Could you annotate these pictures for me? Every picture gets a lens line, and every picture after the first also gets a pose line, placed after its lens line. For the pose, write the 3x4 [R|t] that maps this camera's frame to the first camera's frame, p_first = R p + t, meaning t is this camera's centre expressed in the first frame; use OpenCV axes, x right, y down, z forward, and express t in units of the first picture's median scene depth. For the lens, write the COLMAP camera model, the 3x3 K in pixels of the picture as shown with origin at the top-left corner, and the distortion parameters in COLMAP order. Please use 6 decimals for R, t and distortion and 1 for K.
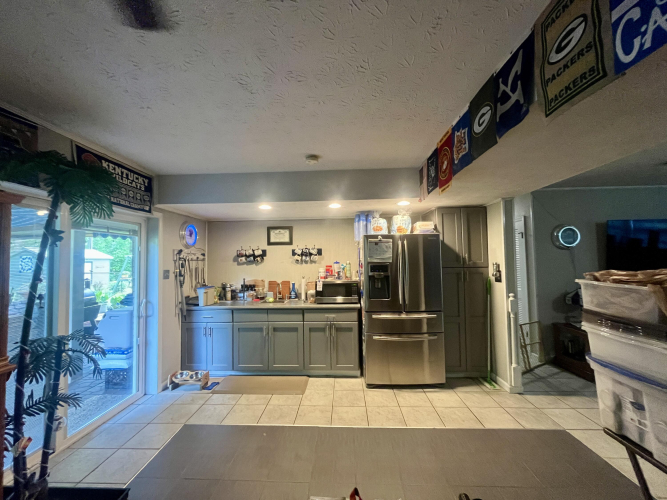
lens RADIAL K [[269.8, 0, 331.7], [0, 269.8, 249.2], [0, 0, 1]] dist [-0.001664, -0.000438]
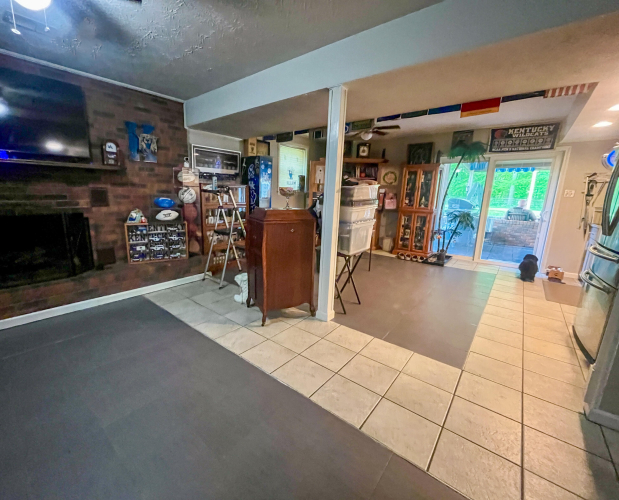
lens RADIAL K [[269.8, 0, 284.0], [0, 269.8, 248.1], [0, 0, 1]] dist [-0.000561, 0.000090]
pose [[-0.621284, 0.159640, -0.767152, 1.360001], [0.020942, 0.982060, 0.187401, 0.082297], [0.783306, 0.100363, -0.613481, 0.774669]]
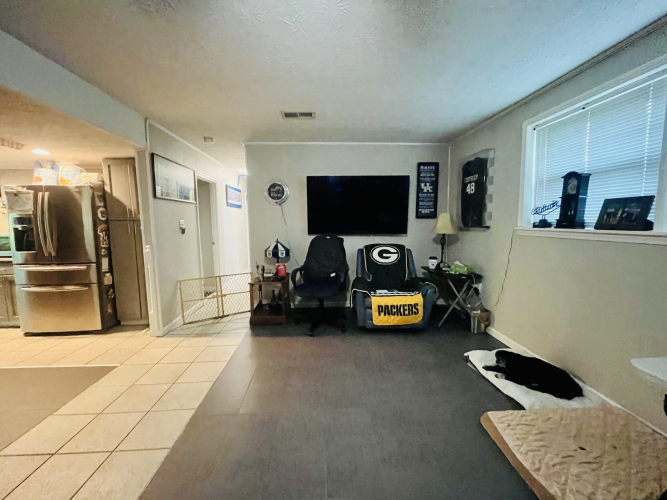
lens RADIAL K [[269.8, 0, 331.7], [0, 269.8, 249.2], [0, 0, 1]] dist [-0.001664, -0.000438]
pose [[0.995551, -0.002209, 0.094202, 1.216878], [-0.011651, 0.989167, 0.146328, 0.017875], [-0.093505, -0.146775, 0.984741, -0.081052]]
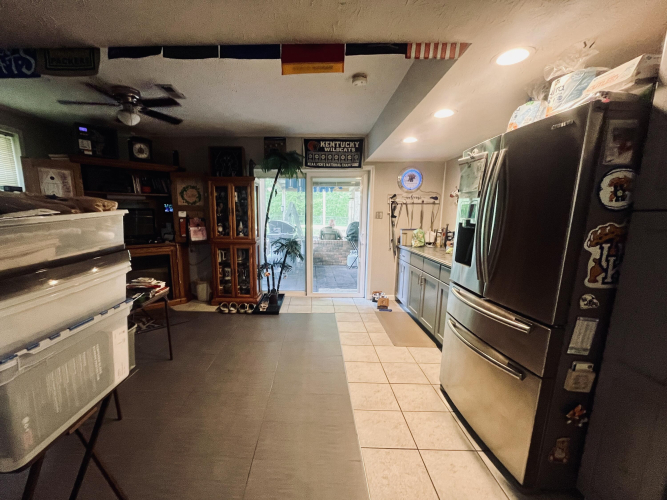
lens RADIAL K [[287.5, 0, 307.1], [0, 287.5, 266.0], [0, 0, 1]] dist [-0.001913, -0.000642]
pose [[0.017631, 0.192807, -0.981078, 0.786084], [0.037956, 0.980394, 0.193355, 0.056669], [0.999124, -0.040647, 0.009967, 0.668170]]
